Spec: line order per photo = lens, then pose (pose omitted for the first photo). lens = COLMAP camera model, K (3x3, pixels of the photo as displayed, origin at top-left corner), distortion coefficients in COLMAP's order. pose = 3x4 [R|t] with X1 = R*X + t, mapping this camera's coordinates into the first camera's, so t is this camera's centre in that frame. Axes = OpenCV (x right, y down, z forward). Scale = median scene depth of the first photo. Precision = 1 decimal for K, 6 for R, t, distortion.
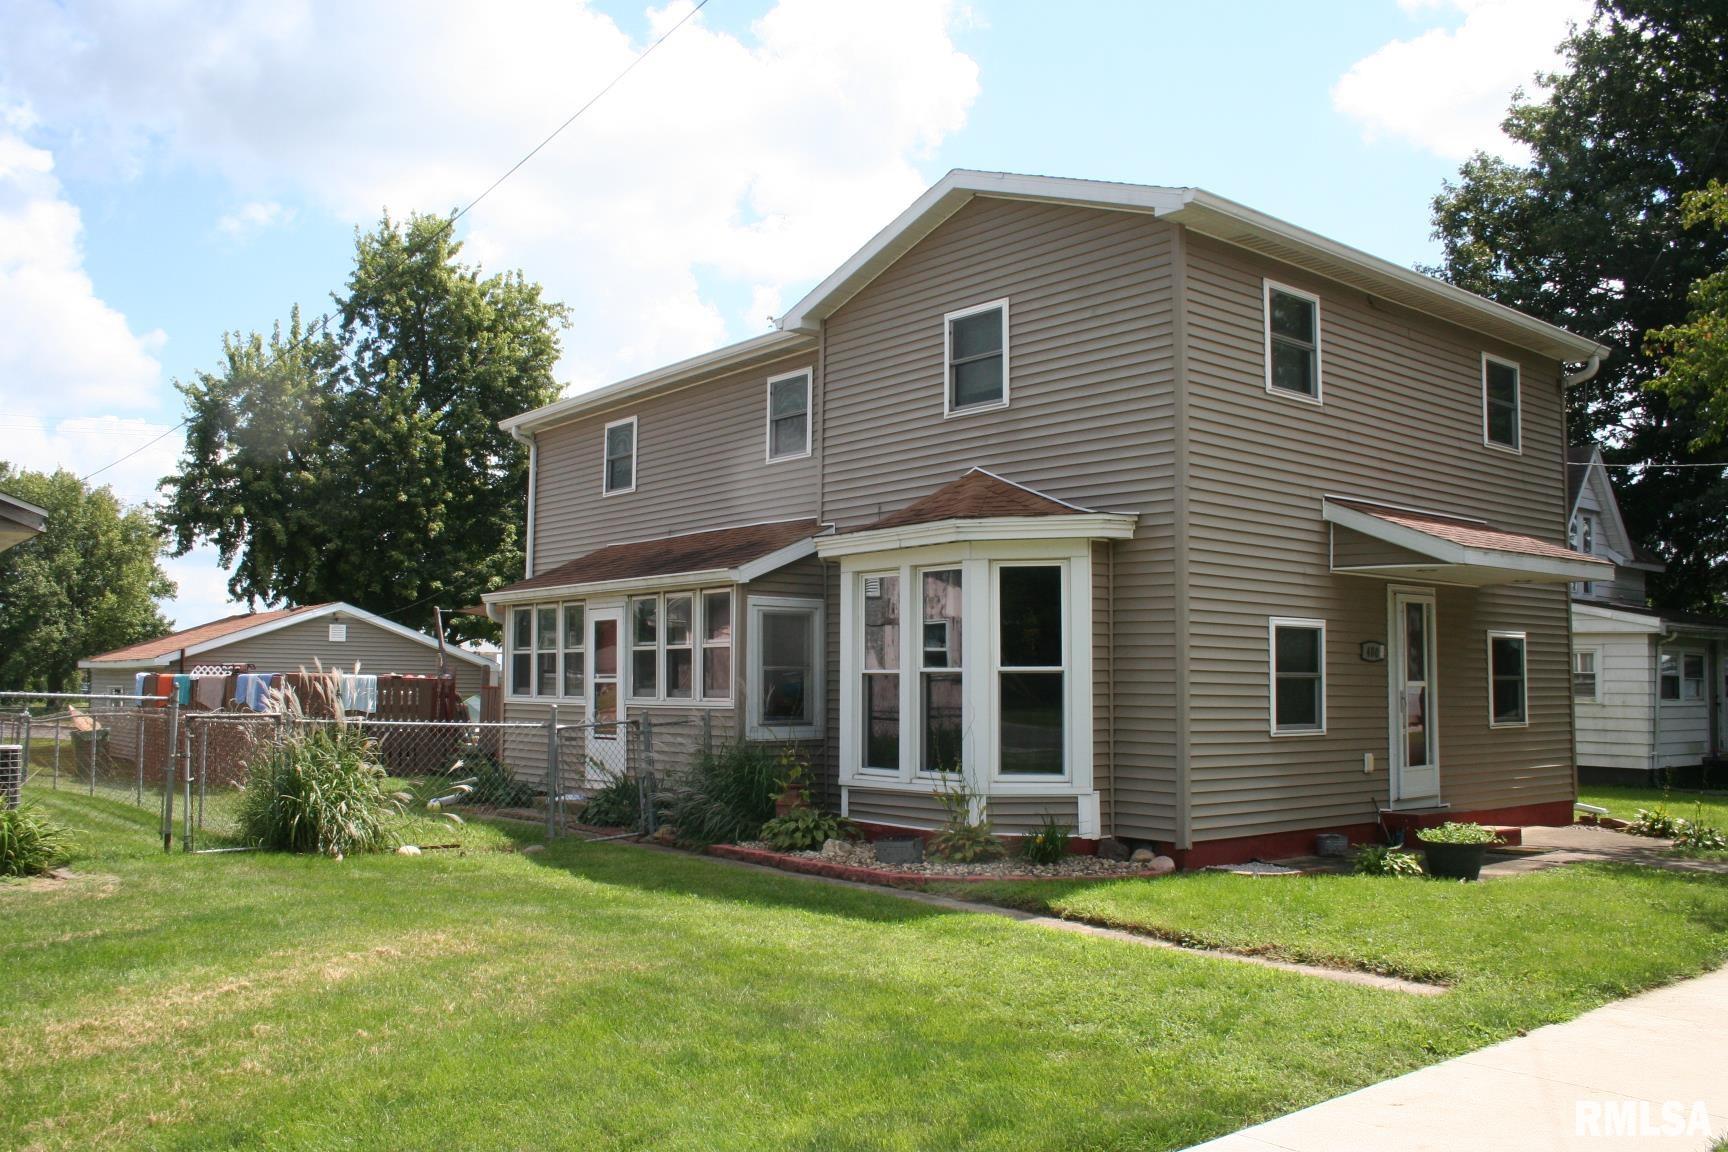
lens RADIAL K [[1463.6, 0, 864.0], [0, 1463.6, 576.0], [0, 0, 1]] dist [-0.130569, 0.001959]
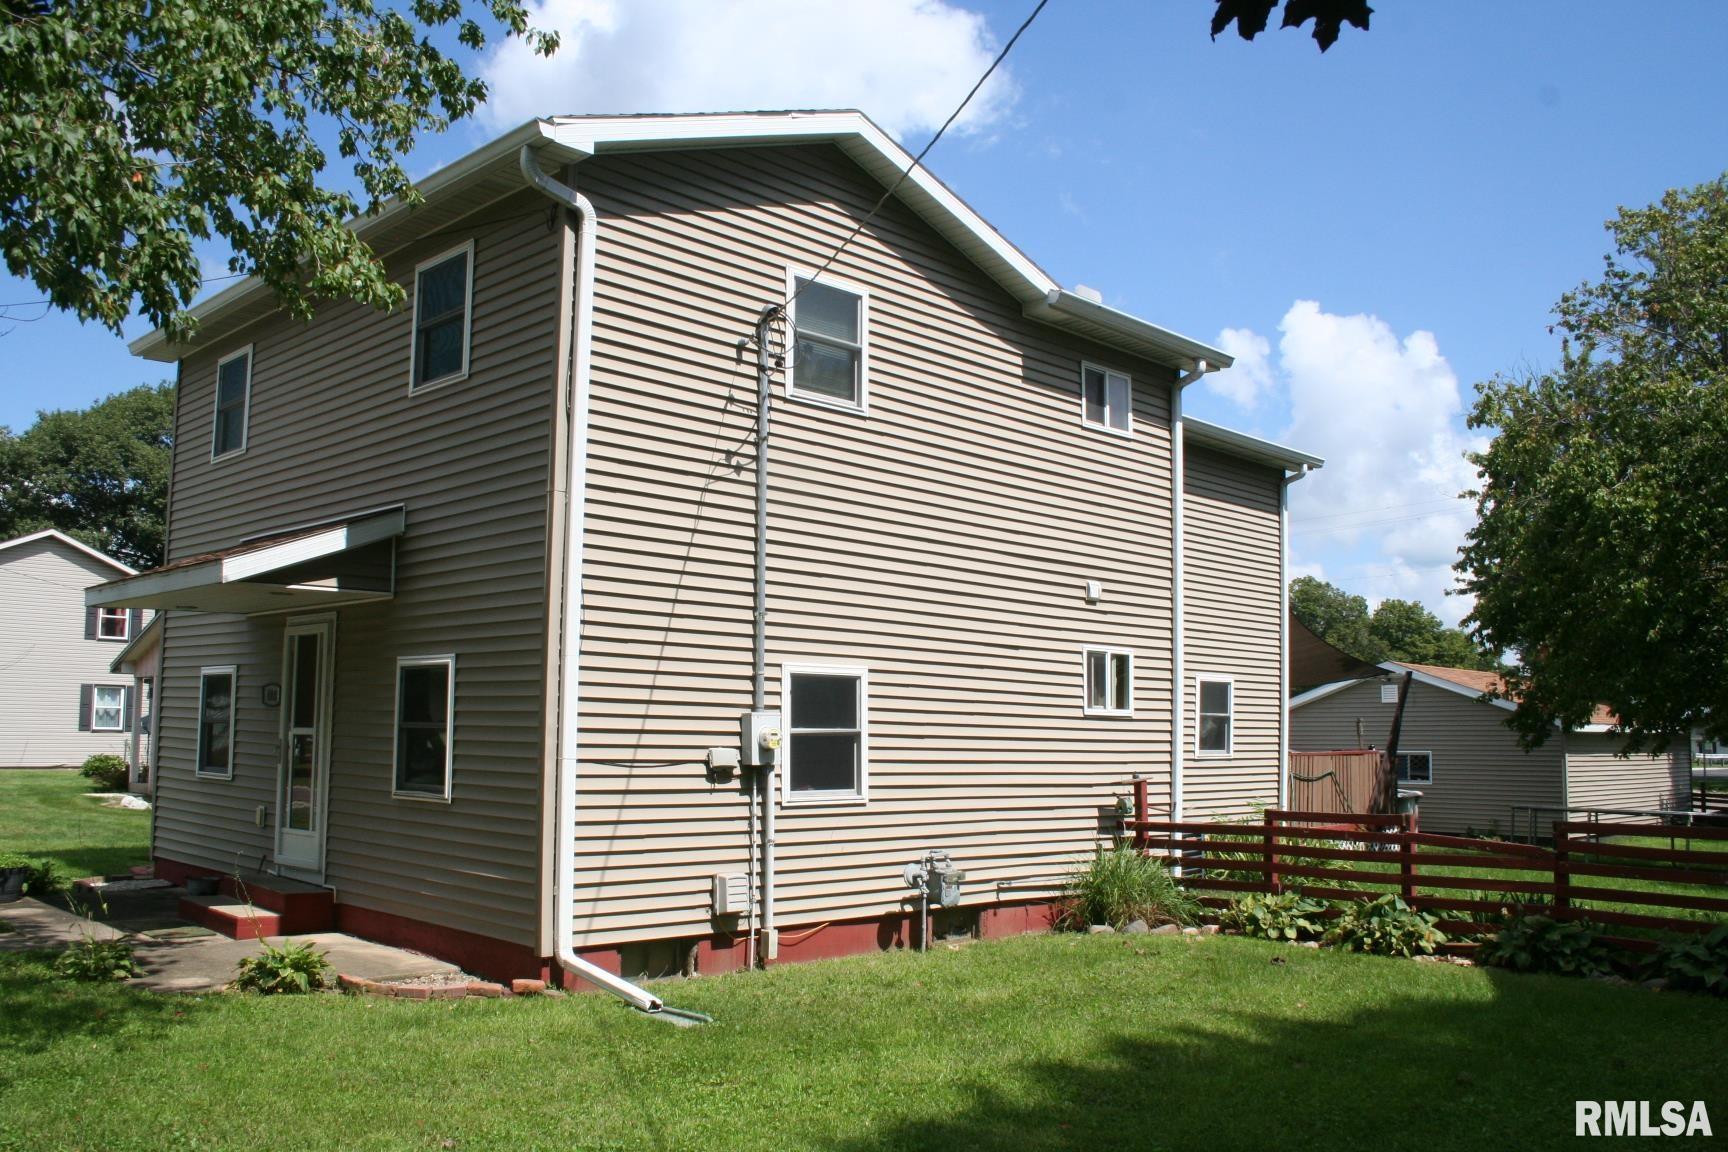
lens RADIAL K [[1463.6, 0, 864.0], [0, 1463.6, 576.0], [0, 0, 1]] dist [-0.130569, 0.001959]
pose [[0.087557, -0.116124, -0.989368, 1.305131], [0.062282, 0.991877, -0.110907, 0.102605], [0.994211, -0.051909, 0.094078, 1.307401]]
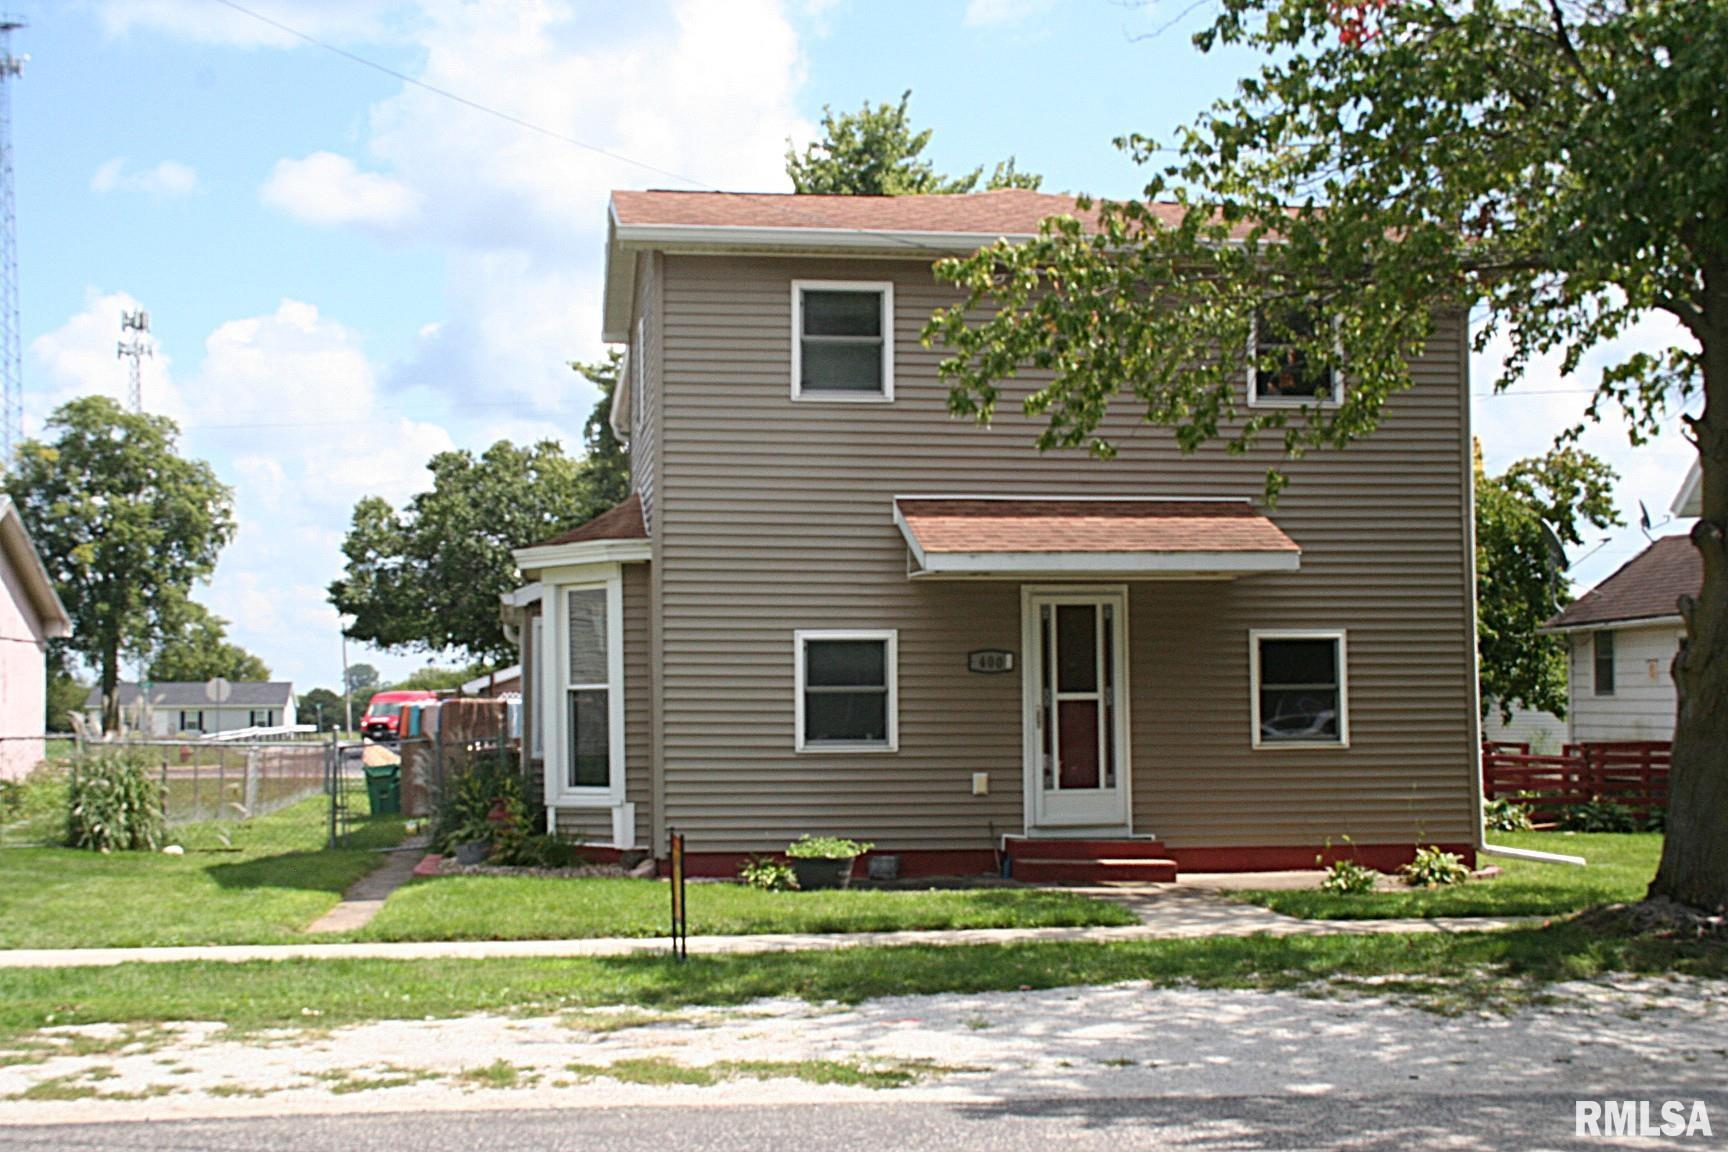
lens RADIAL K [[2364.7, 0, 864.0], [0, 2364.7, 576.0], [0, 0, 1]] dist [-0.070767, -0.037973]
pose [[0.856297, -0.042647, -0.514719, 1.068254], [0.052287, 0.998623, 0.004245, -0.012088], [0.513830, -0.030548, 0.857348, -0.323081]]
